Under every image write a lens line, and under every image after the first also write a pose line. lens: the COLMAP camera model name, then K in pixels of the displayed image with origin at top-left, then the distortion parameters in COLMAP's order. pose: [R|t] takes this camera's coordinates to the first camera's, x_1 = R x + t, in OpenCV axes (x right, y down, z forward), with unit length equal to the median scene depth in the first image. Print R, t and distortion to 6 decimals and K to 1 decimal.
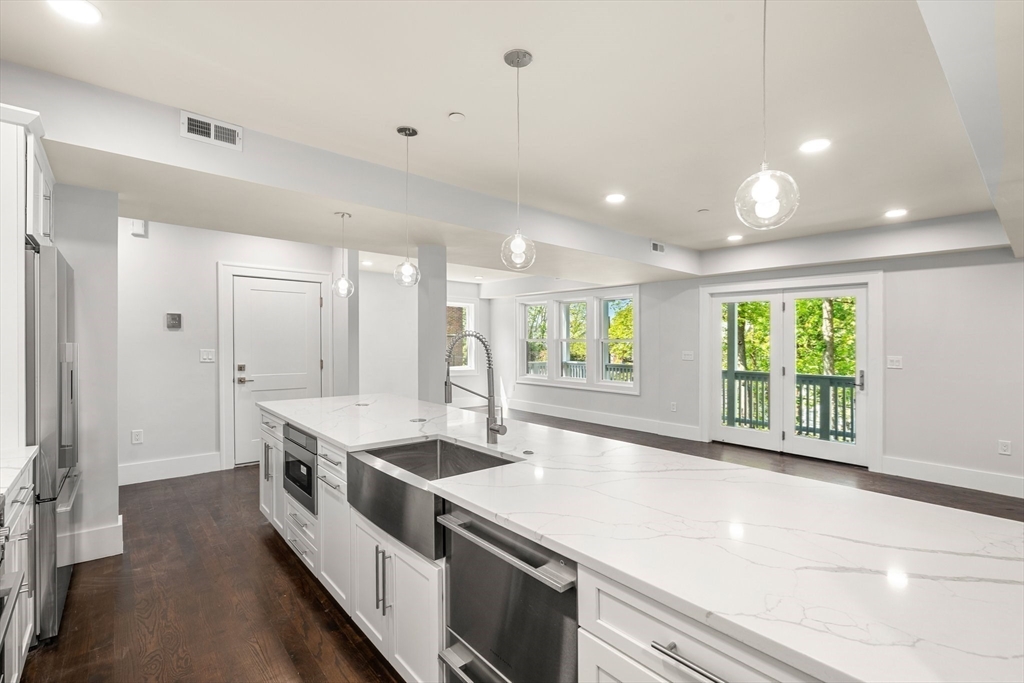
lens RADIAL K [[459.5, 0, 509.0], [0, 459.5, 343.2], [0, 0, 1]] dist [-0.007707, 0.000472]
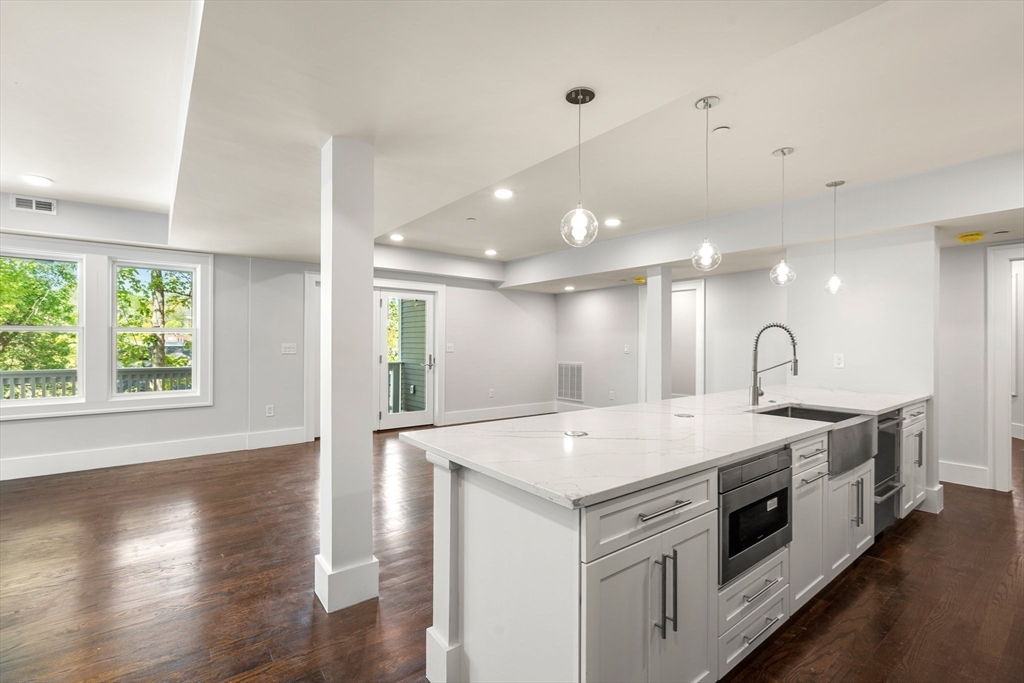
lens RADIAL K [[459.5, 0, 509.6], [0, 459.5, 338.3], [0, 0, 1]] dist [-0.007707, 0.000472]
pose [[0.053171, -0.003532, 0.998579, -0.596671], [0.001154, 0.999993, 0.003476, 0.005965], [-0.998585, 0.000968, 0.053175, 0.690865]]
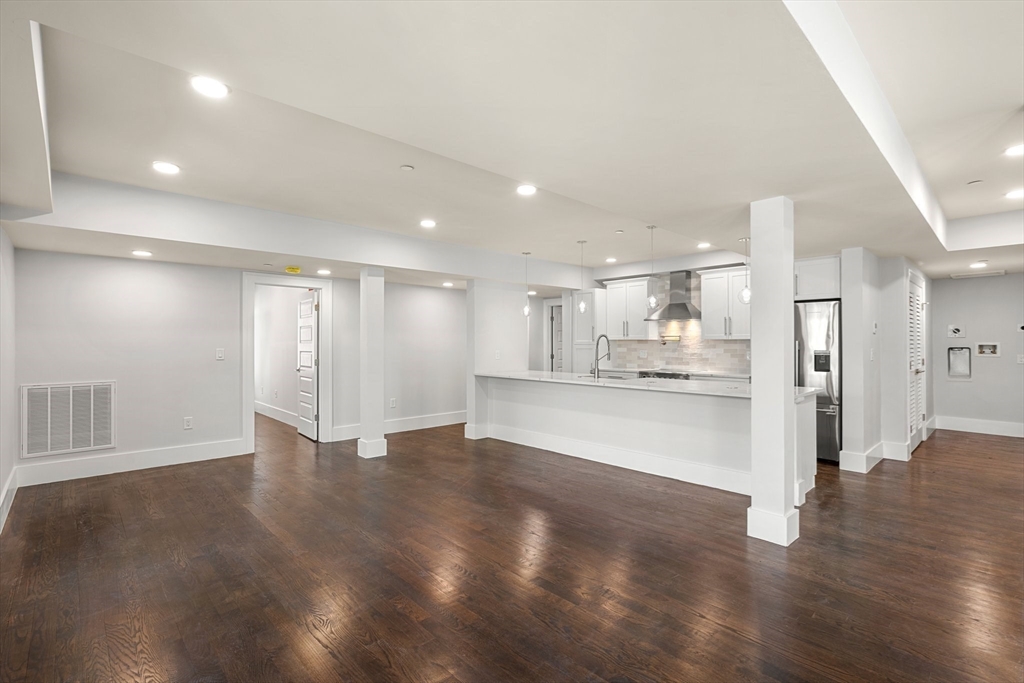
lens RADIAL K [[459.5, 0, 512.6], [0, 459.5, 340.2], [0, 0, 1]] dist [-0.007707, 0.000472]
pose [[-0.998615, -0.011110, -0.051417, 0.266678], [-0.011269, 0.999933, 0.002803, 0.003503], [0.051383, 0.003378, -0.998673, 1.510405]]
